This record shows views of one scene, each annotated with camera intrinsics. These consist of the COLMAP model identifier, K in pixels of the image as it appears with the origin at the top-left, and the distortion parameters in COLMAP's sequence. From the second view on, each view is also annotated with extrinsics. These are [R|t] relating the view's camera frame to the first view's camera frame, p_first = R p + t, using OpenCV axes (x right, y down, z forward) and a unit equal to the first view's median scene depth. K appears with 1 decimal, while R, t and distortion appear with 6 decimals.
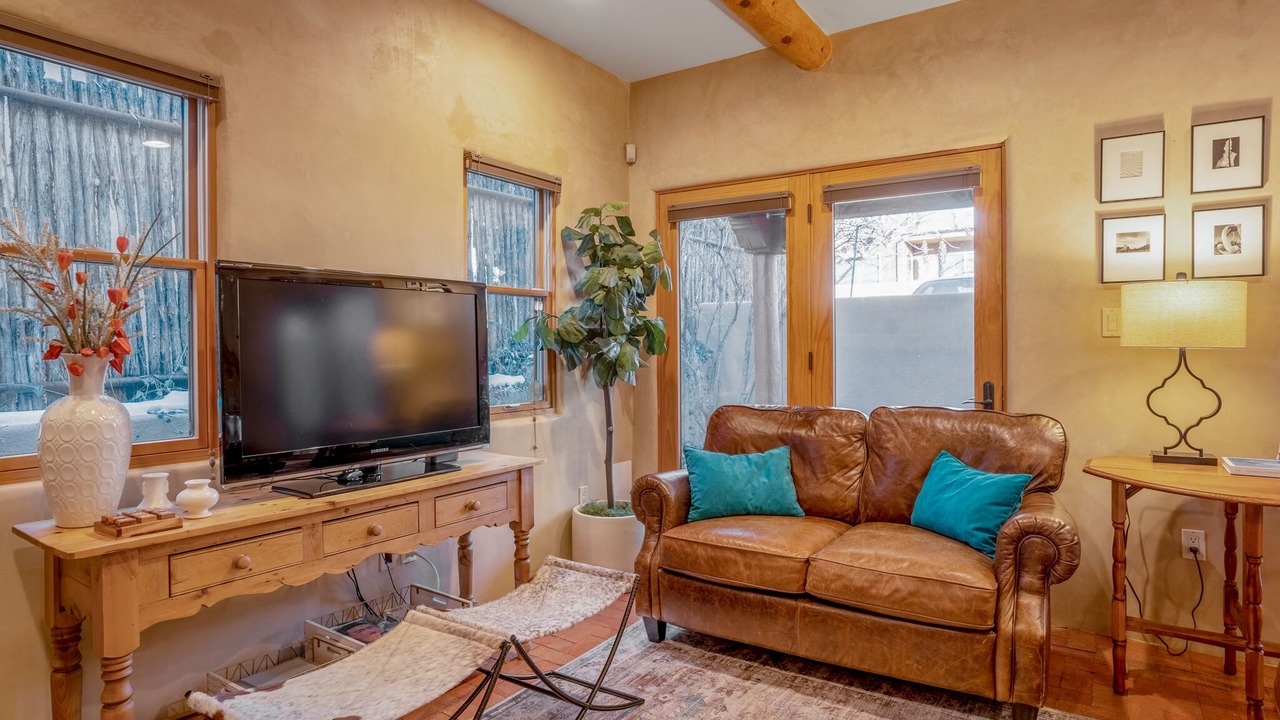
lens RADIAL K [[707.0, 0, 640.0], [0, 707.0, 360.0], [0, 0, 1]] dist [-0.052214, 0.030203]
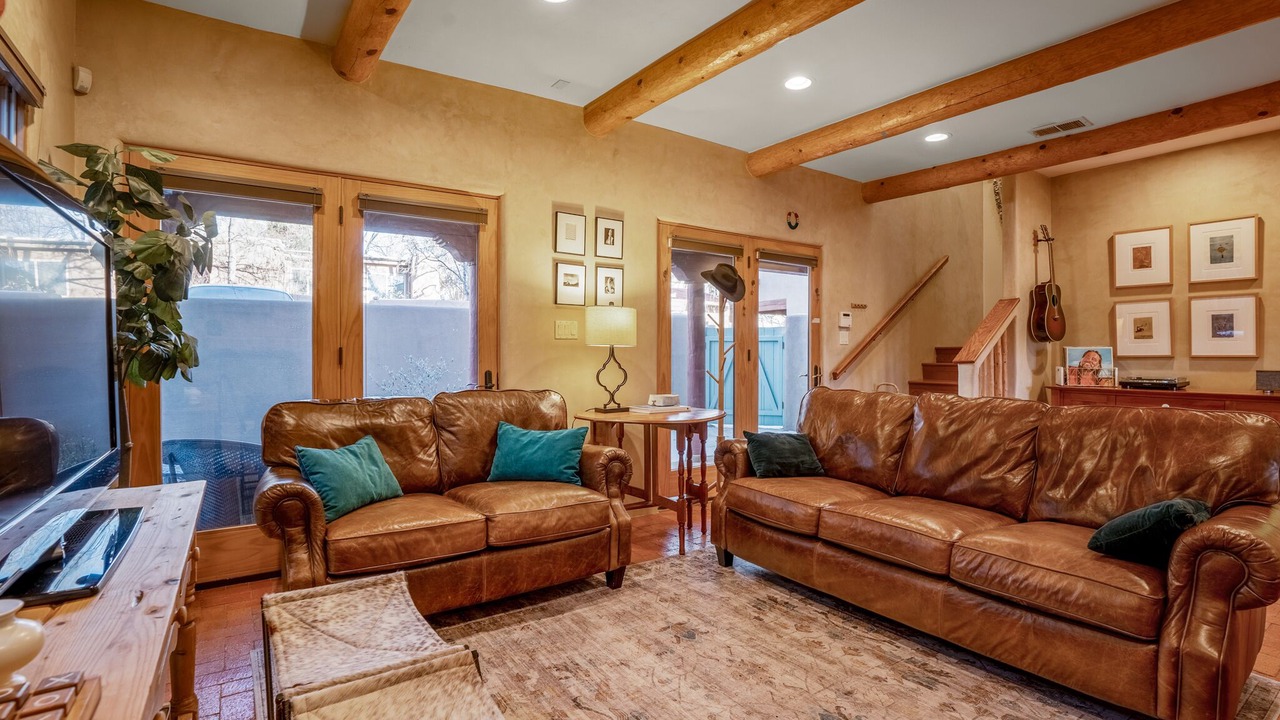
lens RADIAL K [[610.0, 0, 640.0], [0, 610.0, 360.0], [0, 0, 1]] dist [-0.070286, 0.027374]
pose [[0.374518, -0.004968, 0.927206, -0.528941], [0.012740, 0.999919, 0.000211, 0.016333], [-0.927132, 0.011734, 0.374551, 0.321792]]
